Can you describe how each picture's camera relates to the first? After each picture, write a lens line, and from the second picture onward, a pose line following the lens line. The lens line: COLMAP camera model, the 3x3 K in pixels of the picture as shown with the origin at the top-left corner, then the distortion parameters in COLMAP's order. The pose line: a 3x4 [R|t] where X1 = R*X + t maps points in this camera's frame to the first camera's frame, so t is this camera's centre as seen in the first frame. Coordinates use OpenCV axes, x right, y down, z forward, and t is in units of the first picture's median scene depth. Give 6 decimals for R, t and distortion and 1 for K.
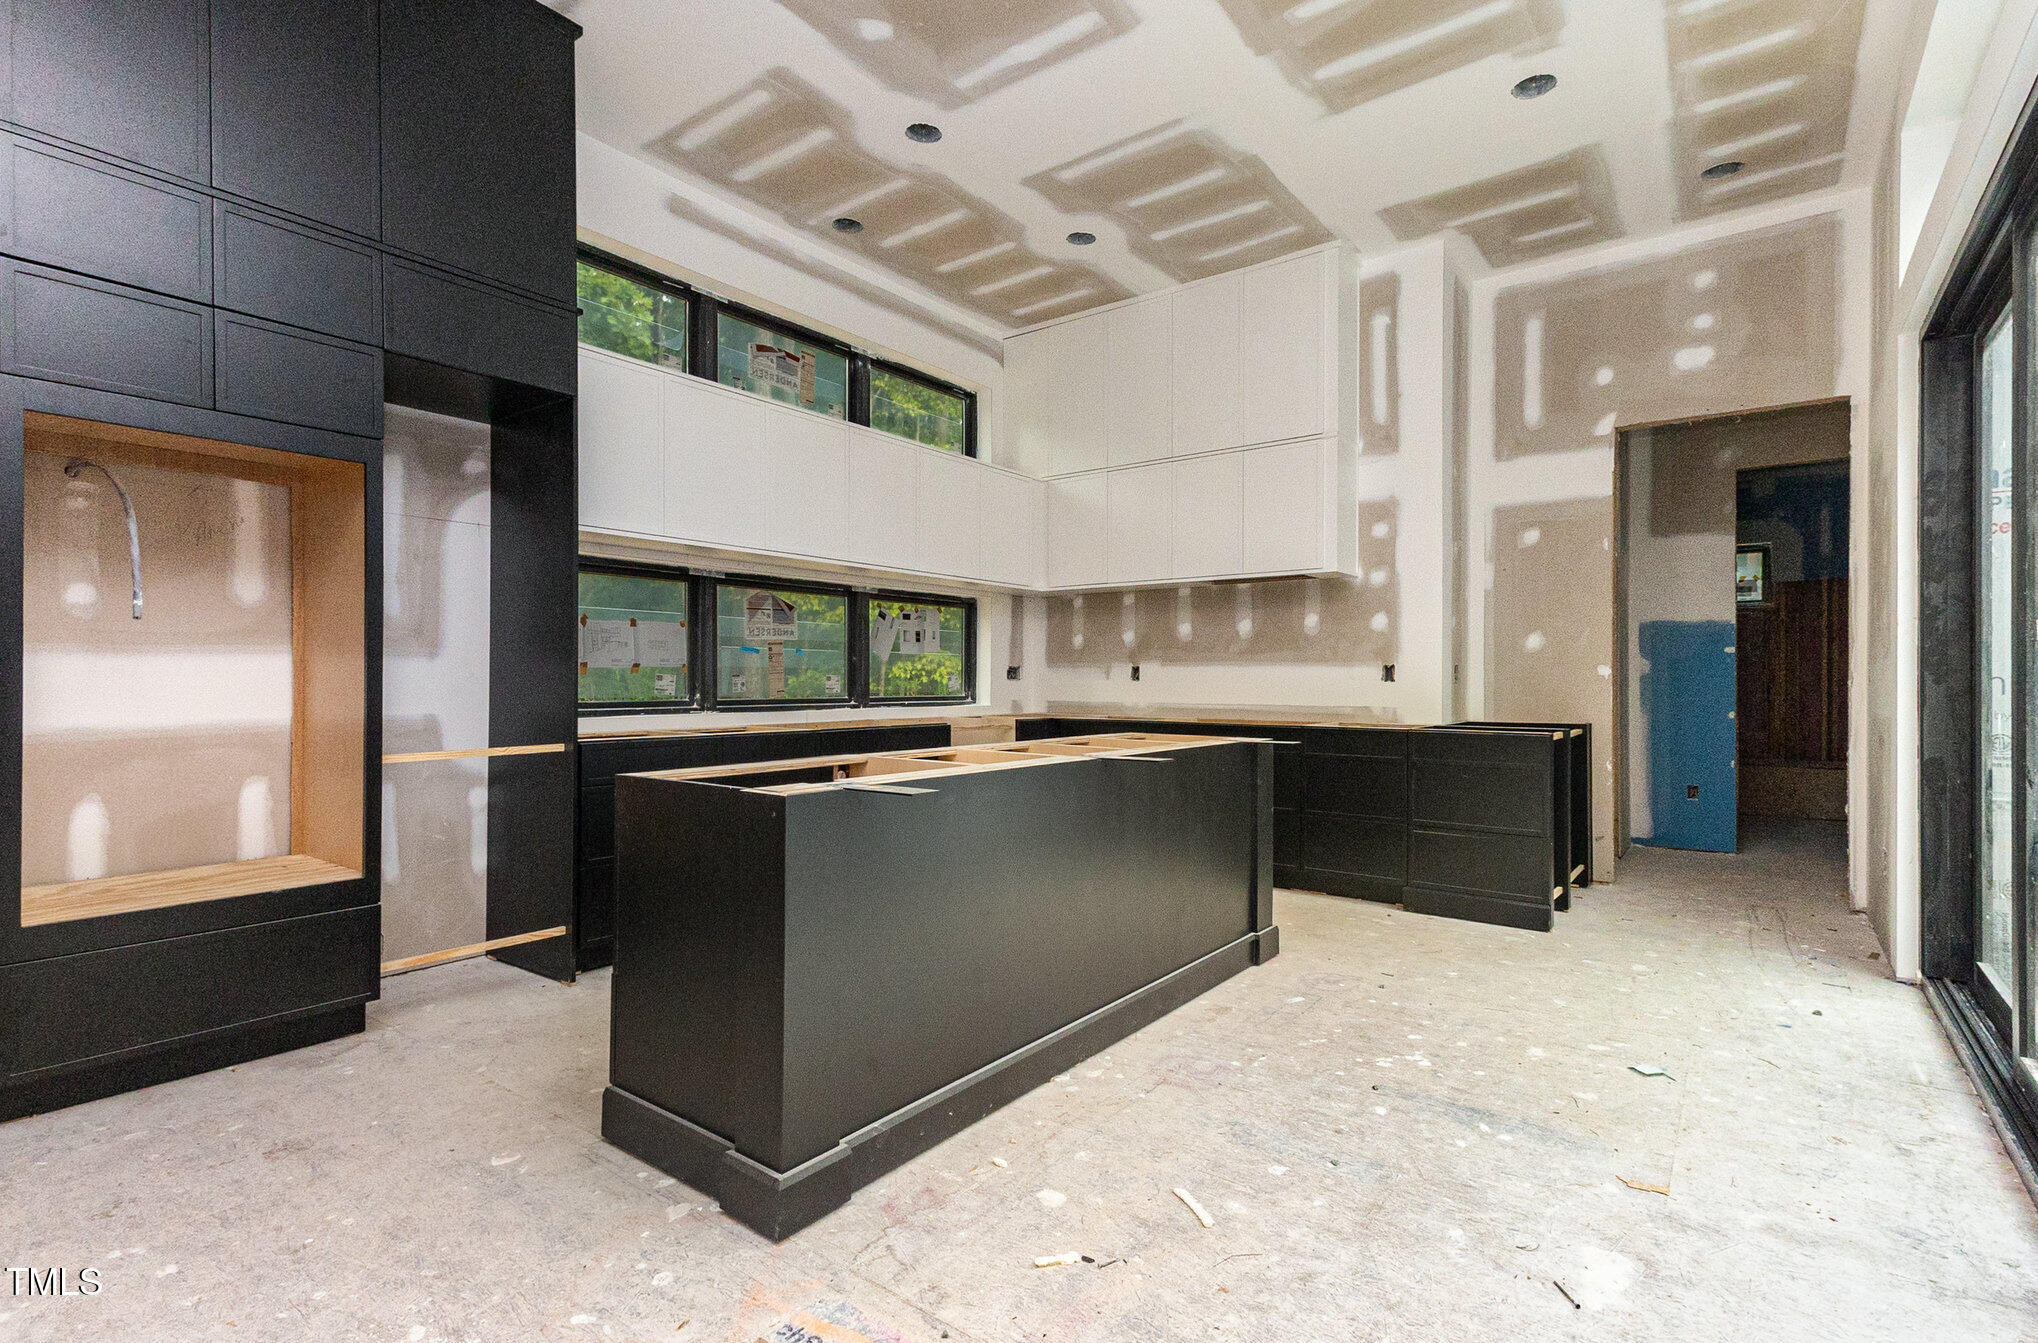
lens RADIAL K [[967.0, 0, 1024.1], [0, 967.0, 684.0], [0, 0, 1]] dist [0.017315, 0.000019]
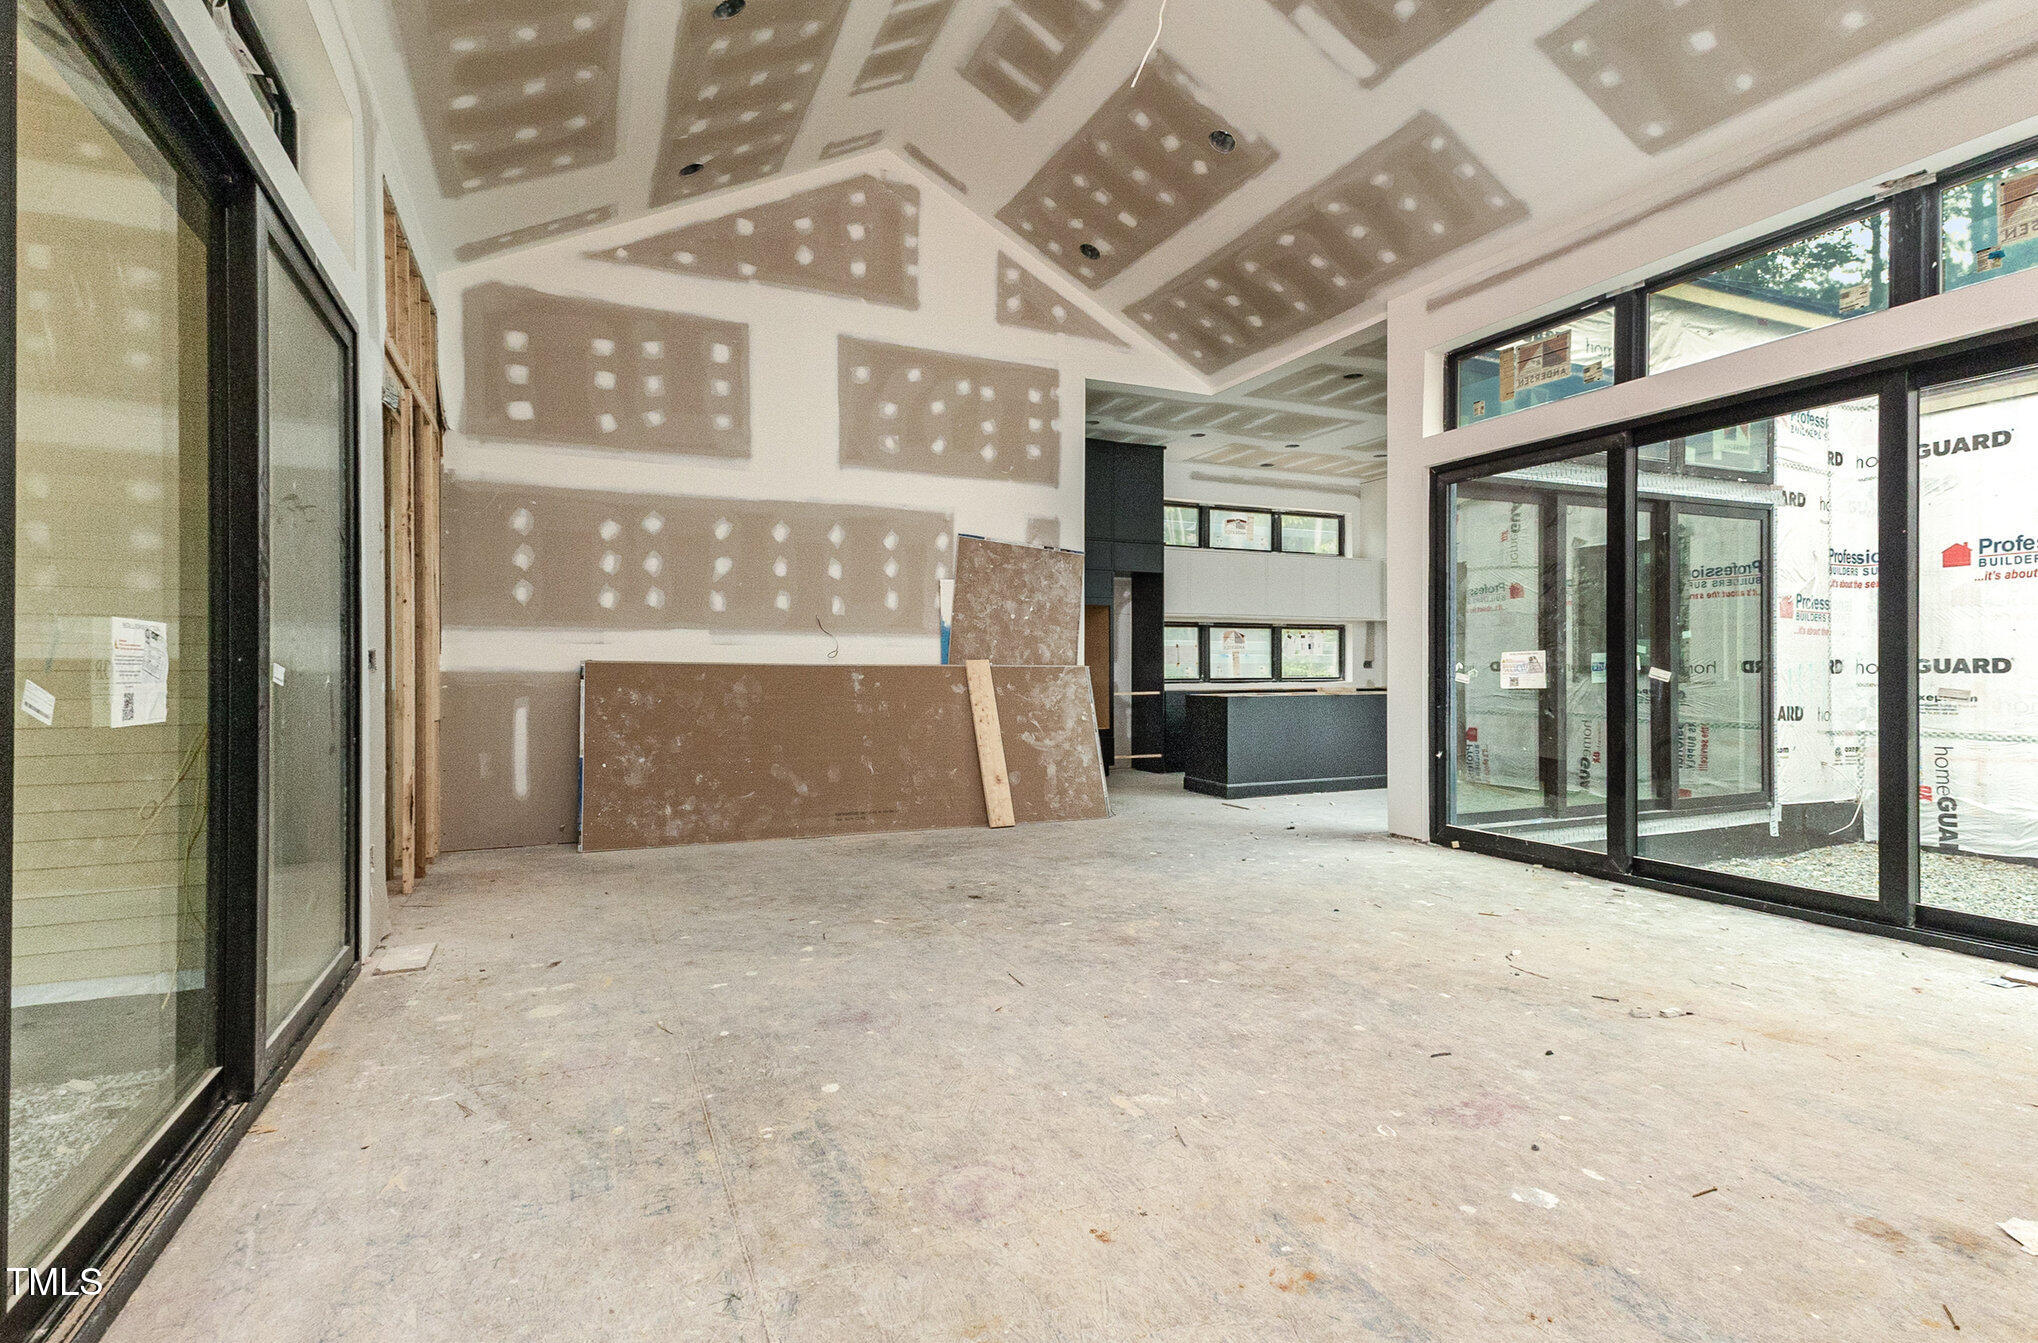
lens RADIAL K [[967.0, 0, 1029.8], [0, 967.0, 670.4], [0, 0, 1]] dist [0.017315, 0.000019]
pose [[0.883589, 0.001687, -0.468259, 0.362683], [0.000882, 0.999986, 0.005267, -0.014181], [0.468262, -0.005067, 0.883575, -1.168571]]
